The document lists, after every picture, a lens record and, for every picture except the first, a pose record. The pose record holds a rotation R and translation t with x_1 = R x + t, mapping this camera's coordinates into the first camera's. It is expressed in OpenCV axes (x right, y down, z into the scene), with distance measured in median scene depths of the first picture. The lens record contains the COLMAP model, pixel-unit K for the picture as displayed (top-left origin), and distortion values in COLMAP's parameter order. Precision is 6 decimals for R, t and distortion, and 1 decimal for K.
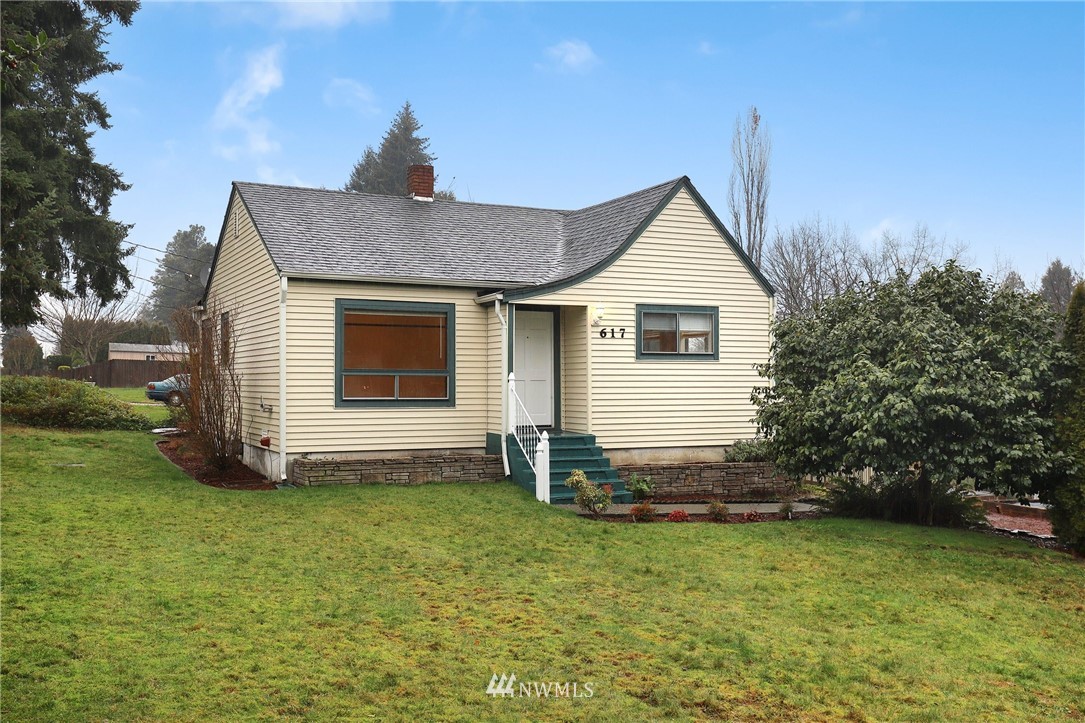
lens RADIAL K [[1069.4, 0, 542.5], [0, 1069.4, 361.5], [0, 0, 1]] dist [0.041196, -0.003012]
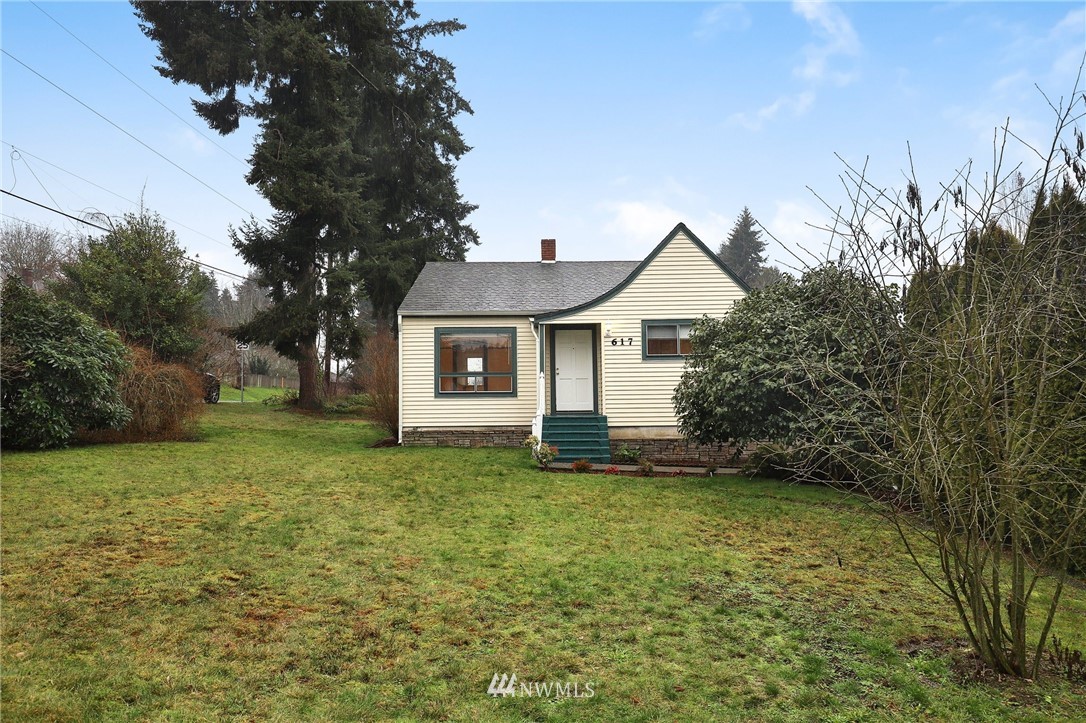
lens RADIAL K [[734.5, 0, 543.0], [0, 734.5, 361.5], [0, 0, 1]] dist [-0.001773, -0.000234]
pose [[0.891183, -0.040364, -0.451844, 0.400815], [0.019181, 0.998496, -0.051366, 0.045192], [0.453238, 0.037110, 0.890617, 0.116311]]
